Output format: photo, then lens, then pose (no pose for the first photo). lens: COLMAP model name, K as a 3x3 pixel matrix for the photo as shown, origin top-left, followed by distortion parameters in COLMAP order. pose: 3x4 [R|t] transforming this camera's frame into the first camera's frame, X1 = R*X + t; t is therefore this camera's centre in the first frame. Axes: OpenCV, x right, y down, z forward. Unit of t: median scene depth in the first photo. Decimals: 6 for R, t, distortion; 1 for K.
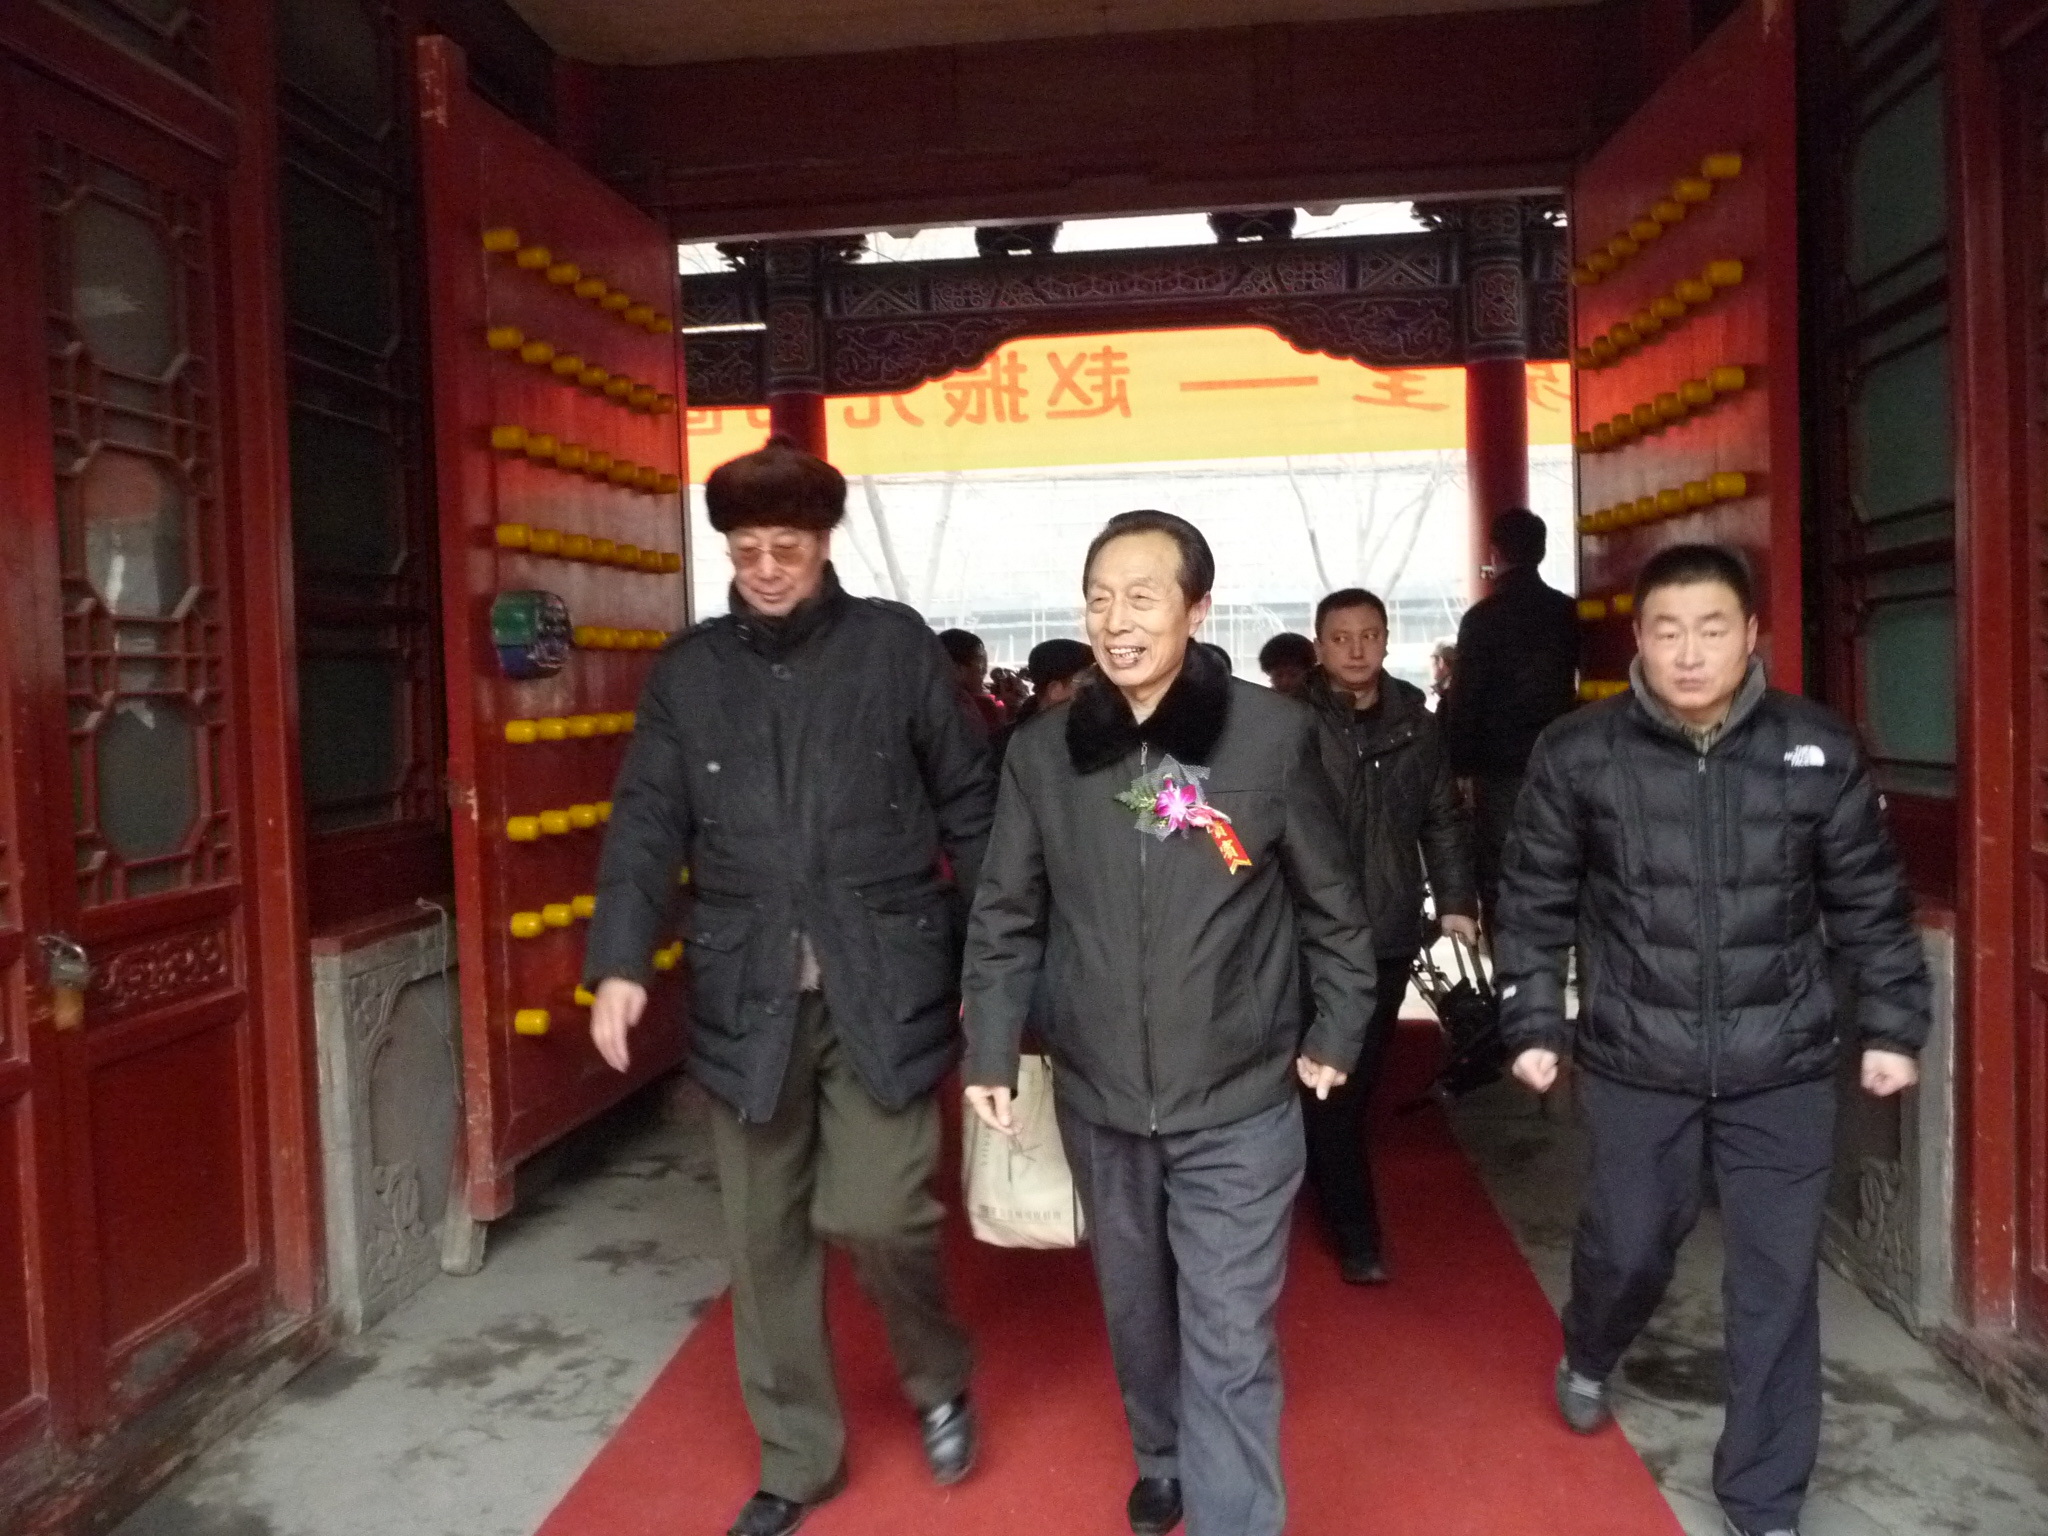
lens RADIAL K [[1676.5, 0, 1025.4], [0, 1676.5, 766.7], [0, 0, 1]] dist [-0.038223, 0.035296]
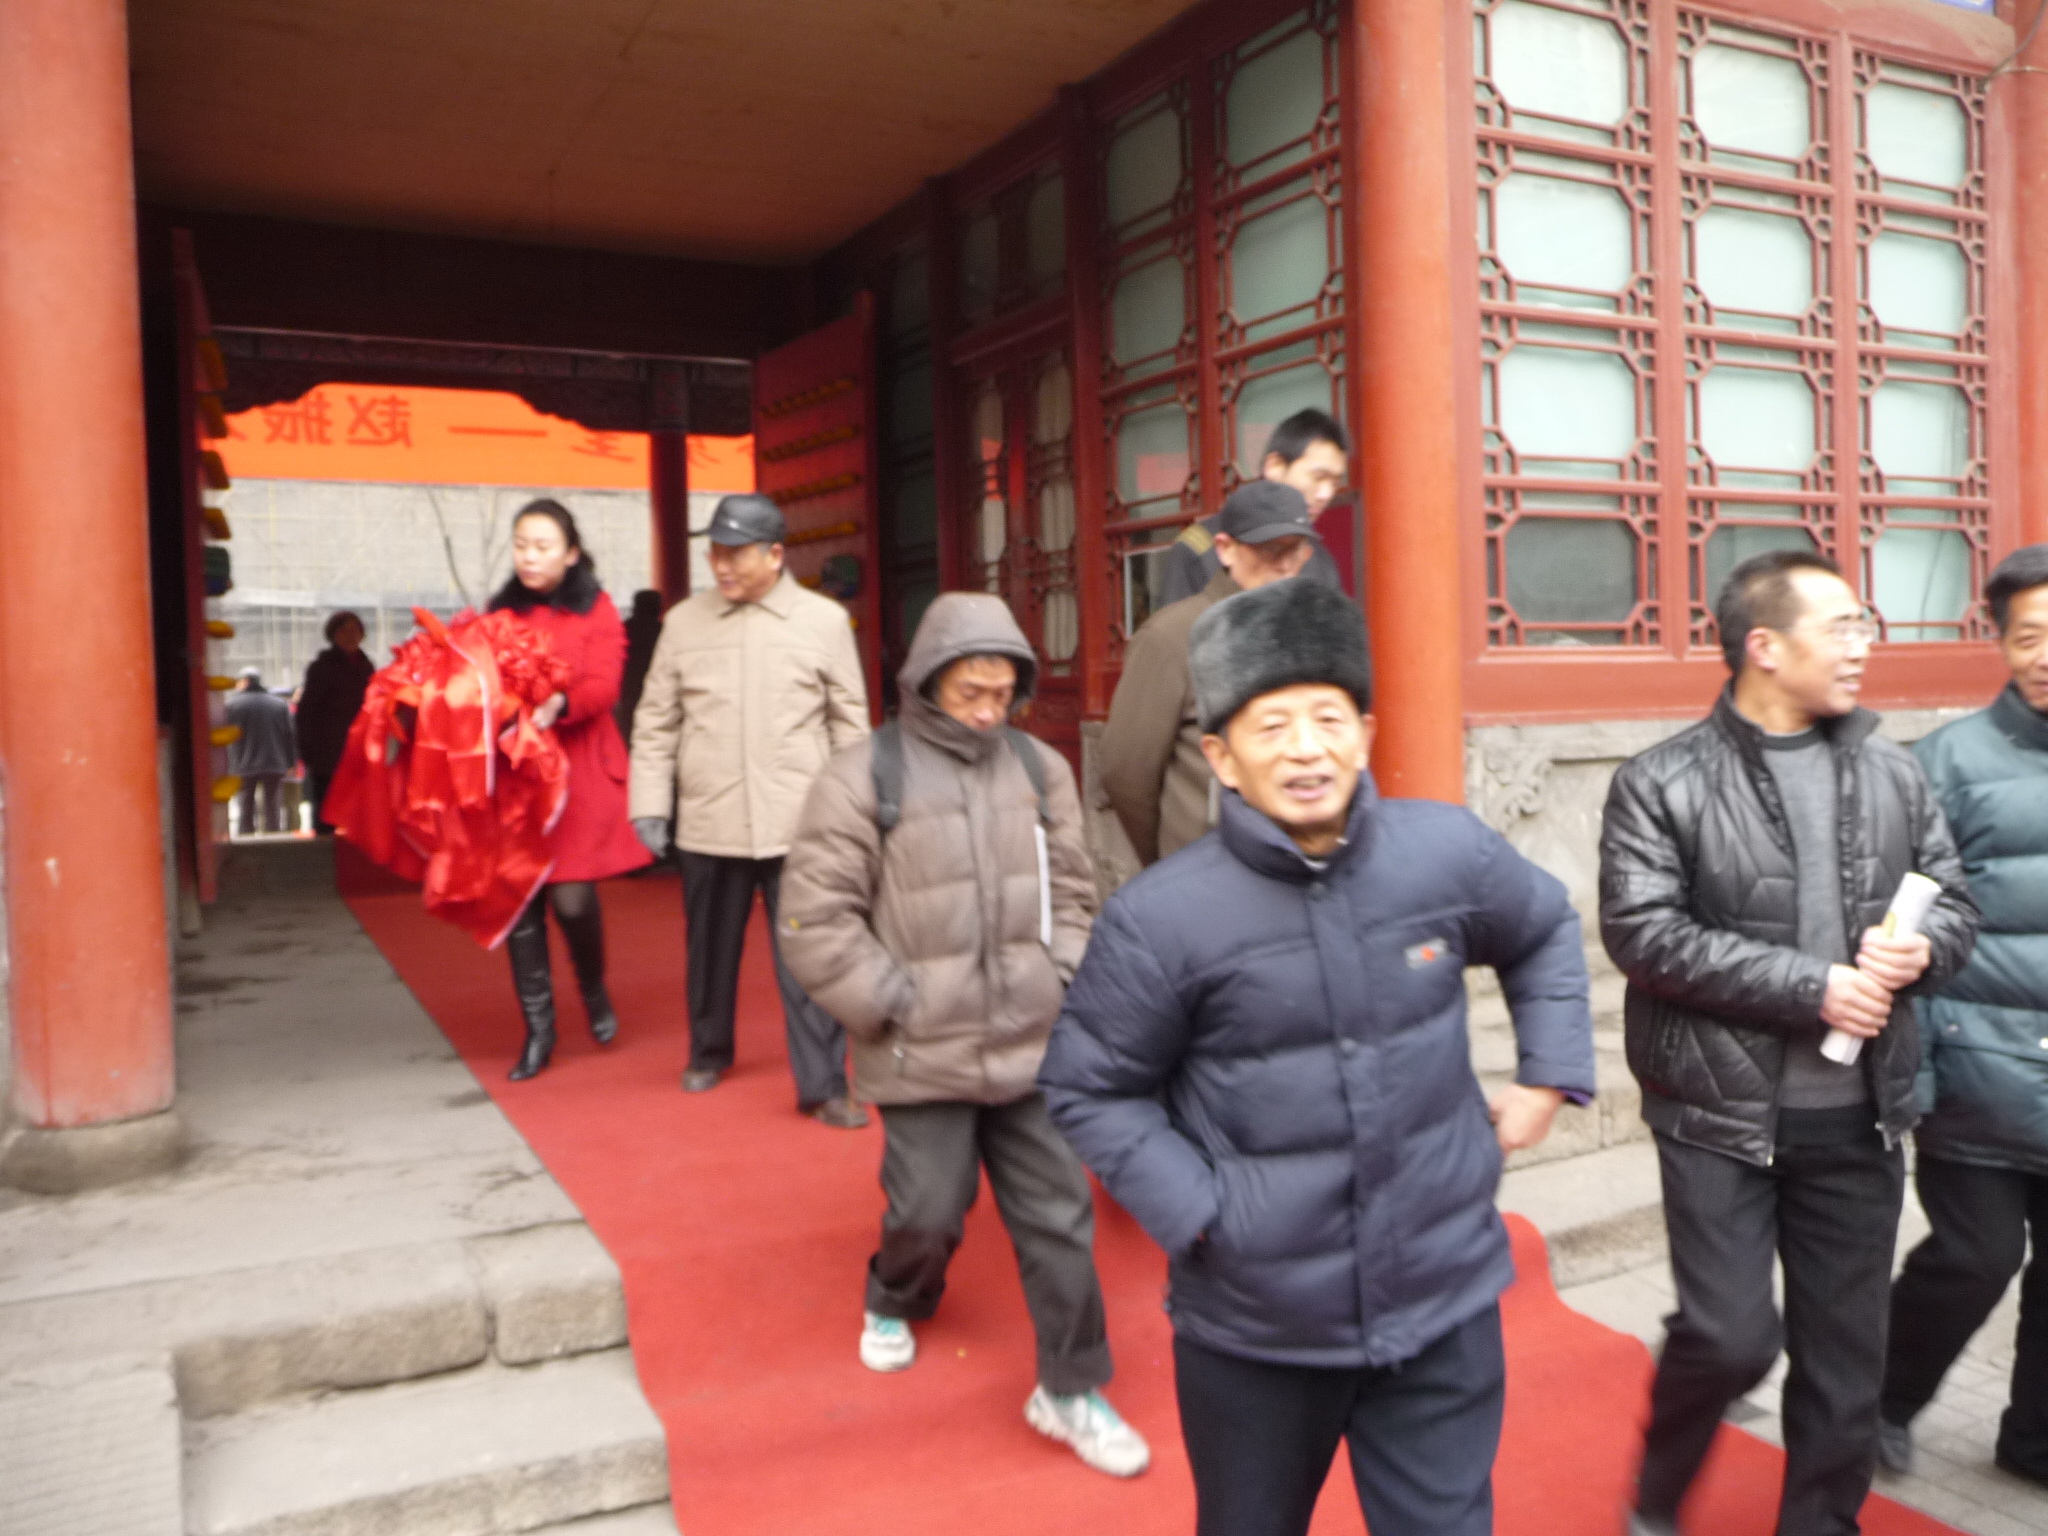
lens RADIAL K [[1676.5, 0, 1023.9], [0, 1676.5, 762.7], [0, 0, 1]] dist [-0.038223, 0.035296]
pose [[0.846404, -0.011125, 0.532426, -0.246314], [0.017678, 0.999818, -0.007212, 0.070784], [-0.532248, 0.015517, 0.846446, -0.436218]]
